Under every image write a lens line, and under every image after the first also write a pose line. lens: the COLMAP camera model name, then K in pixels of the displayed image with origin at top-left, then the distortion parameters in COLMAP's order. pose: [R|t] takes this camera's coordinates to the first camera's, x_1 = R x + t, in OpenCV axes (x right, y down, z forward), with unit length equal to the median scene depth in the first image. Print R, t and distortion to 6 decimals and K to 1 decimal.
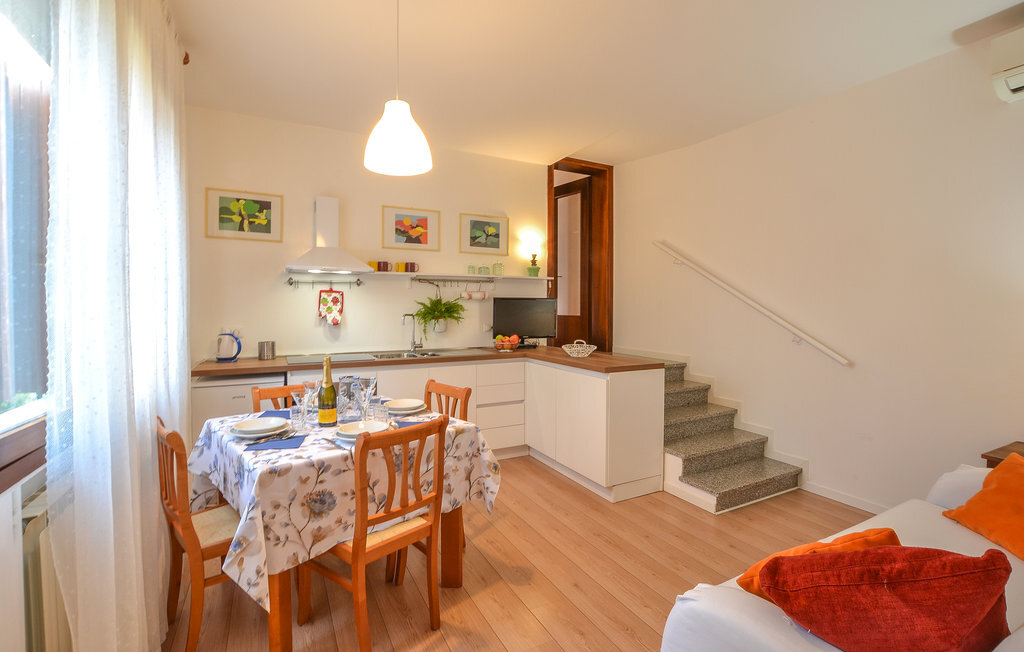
lens RADIAL K [[475.6, 0, 510.0], [0, 475.6, 325.5], [0, 0, 1]] dist [-0.026846, -0.000111]
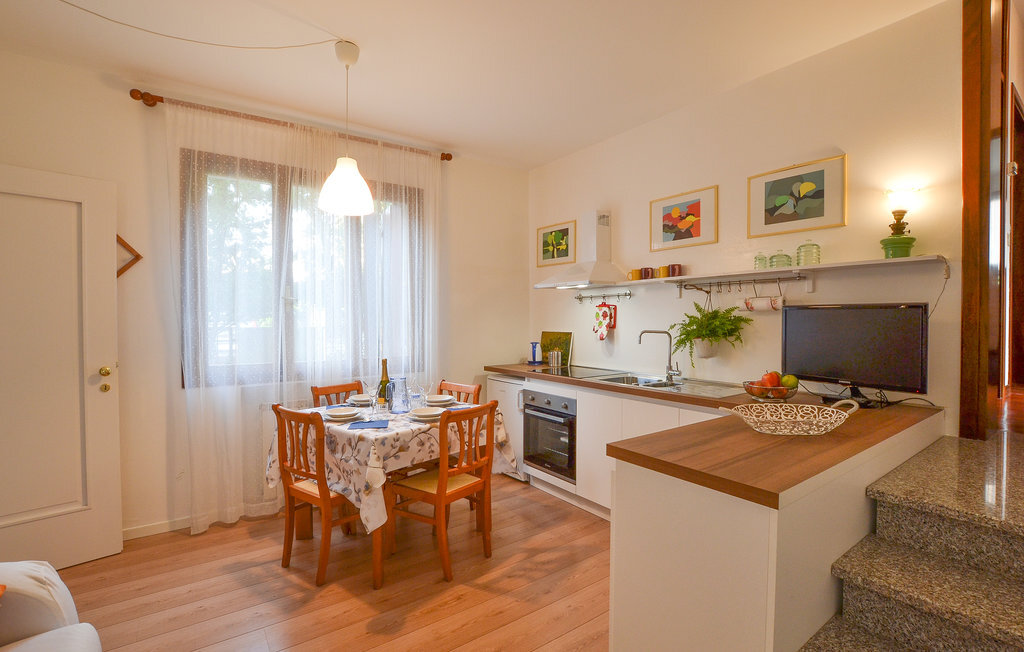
lens RADIAL K [[475.6, 0, 507.5], [0, 475.6, 326.5], [0, 0, 1]] dist [-0.026846, -0.000111]
pose [[0.106129, 0.014270, -0.994250, 0.527243], [-0.037639, 0.999238, 0.010324, -0.028556], [0.993640, 0.036327, 0.106585, 0.639424]]
